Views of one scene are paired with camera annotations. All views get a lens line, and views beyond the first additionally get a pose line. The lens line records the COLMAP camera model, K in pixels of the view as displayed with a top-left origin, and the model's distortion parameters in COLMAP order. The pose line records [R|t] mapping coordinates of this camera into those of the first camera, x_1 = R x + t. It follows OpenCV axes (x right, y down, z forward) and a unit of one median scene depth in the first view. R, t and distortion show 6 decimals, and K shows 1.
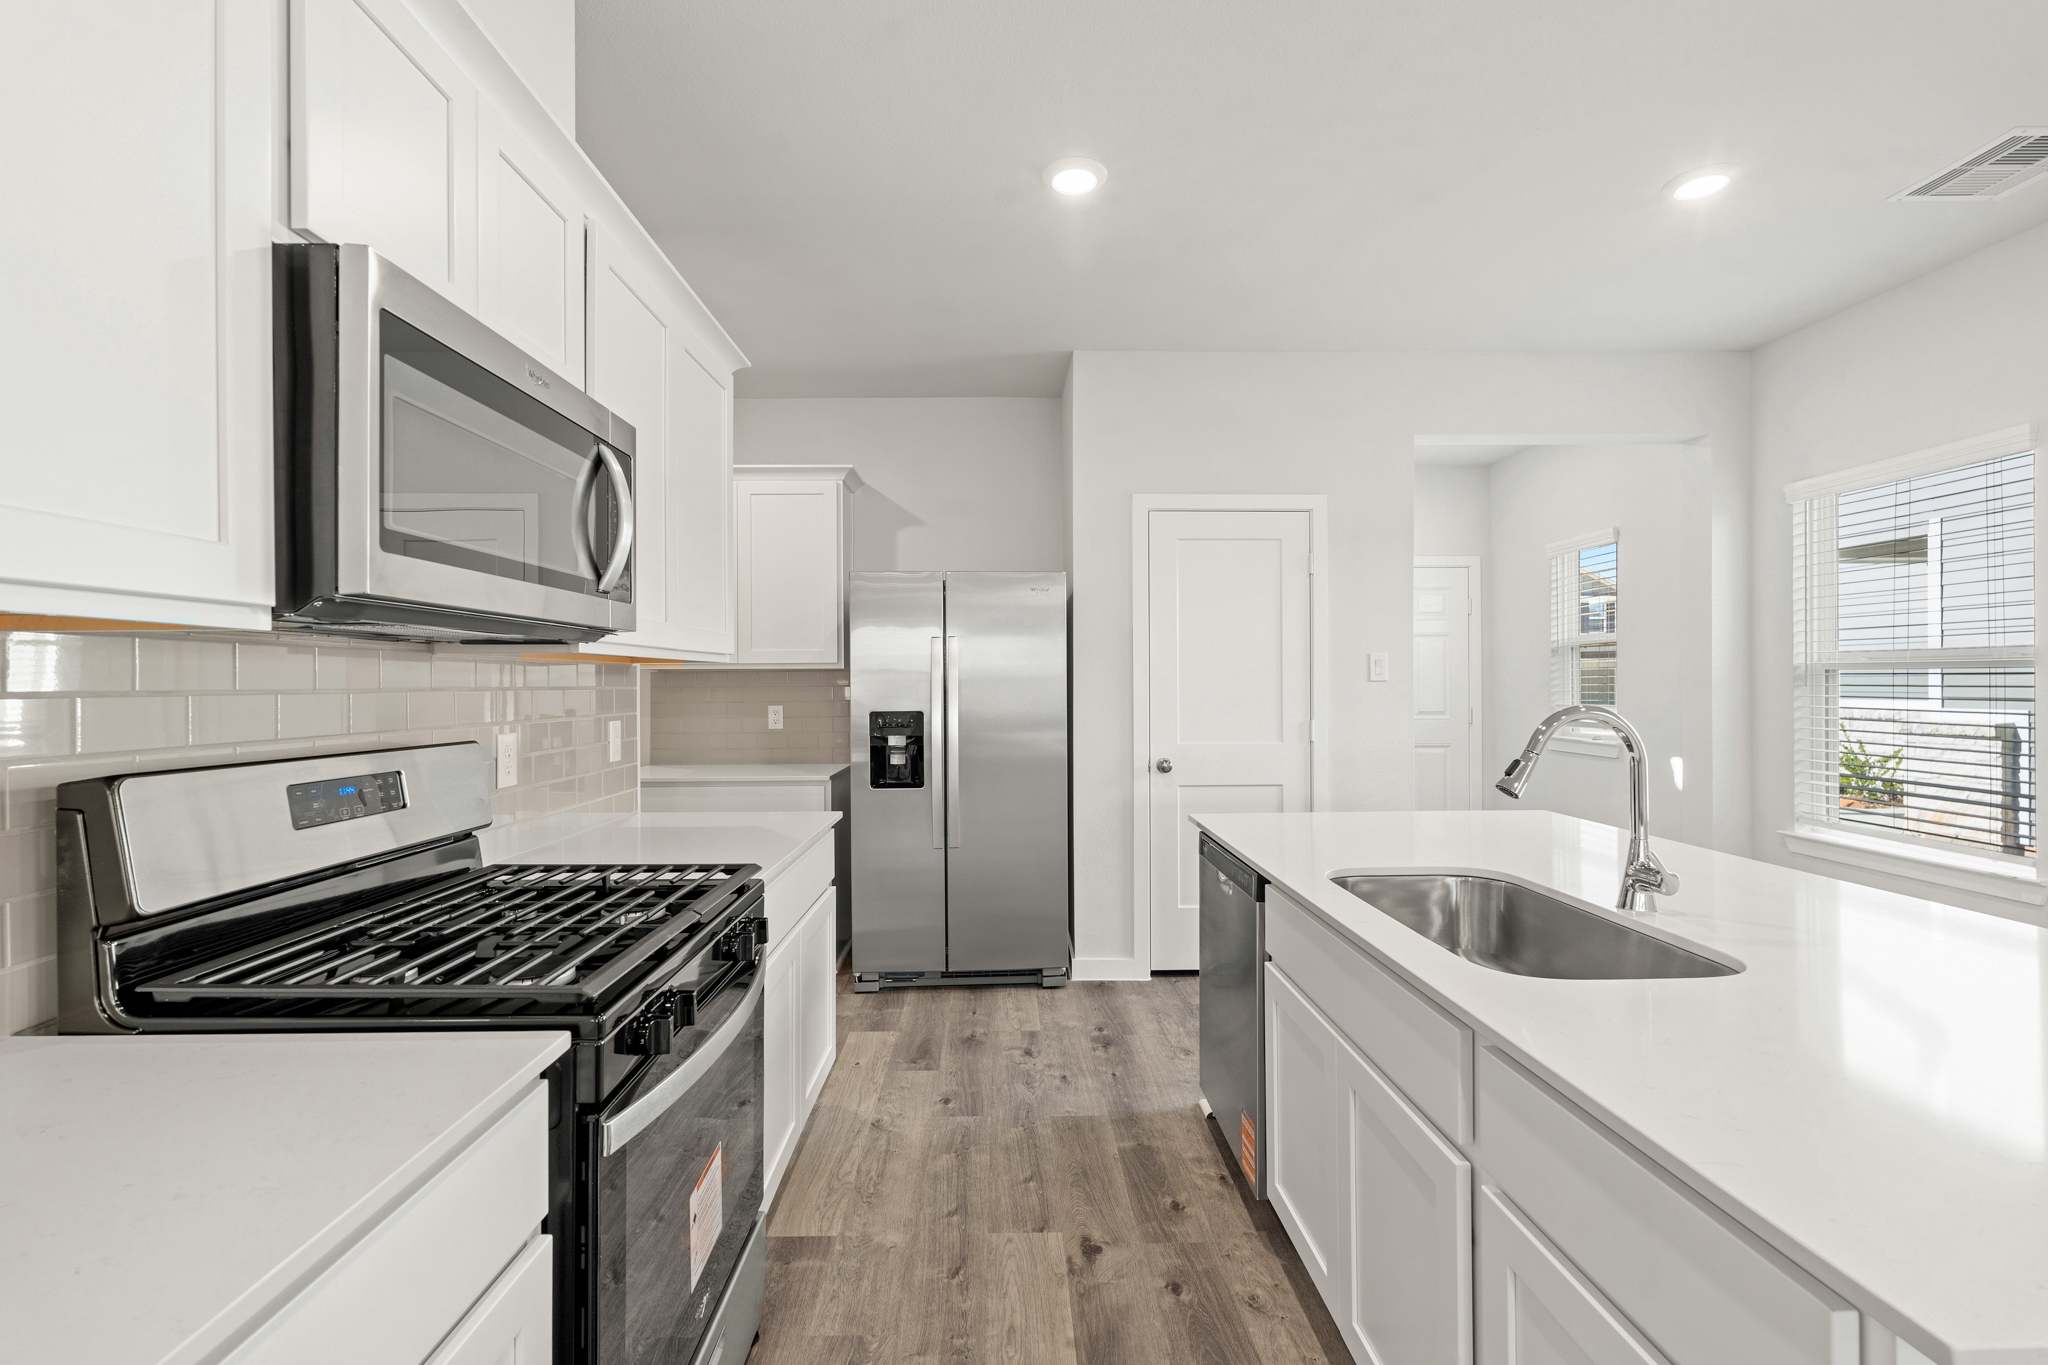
lens RADIAL K [[914.3, 0, 1024.0], [0, 914.3, 682.5], [0, 0, 1]] dist [0.000447, 0.000099]
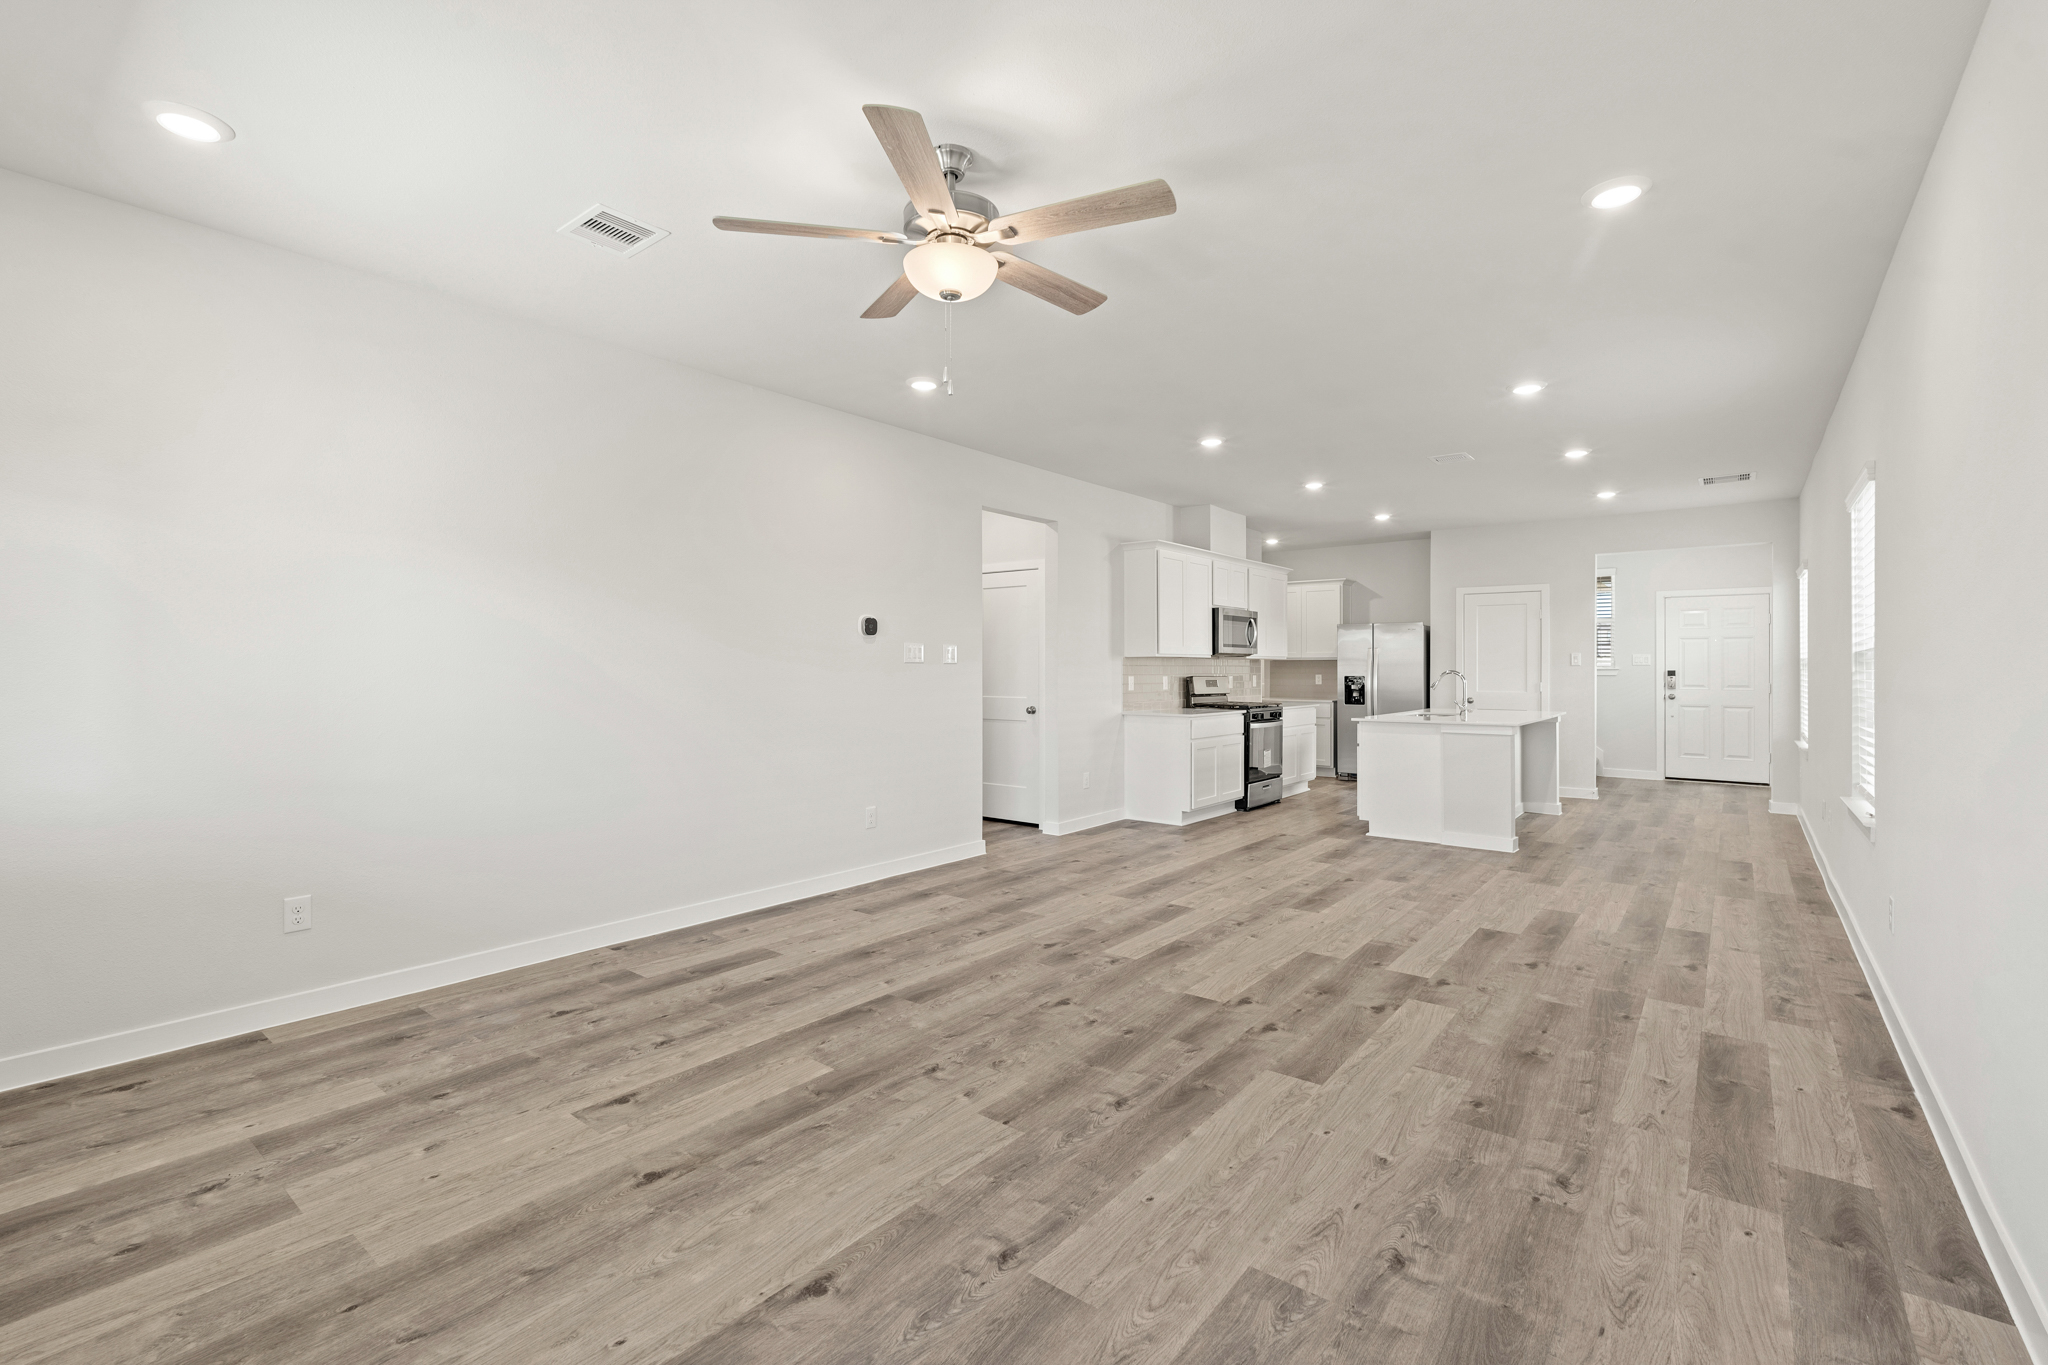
lens RADIAL K [[935.7, 0, 1024.0], [0, 935.7, 682.5], [0, 0, 1]] dist [0.000024, -0.000002]
pose [[0.782450, 0.014593, -0.622542, 0.804300], [-0.004171, 0.999826, 0.018195, 0.004839], [0.622699, -0.011640, 0.782375, -1.731747]]
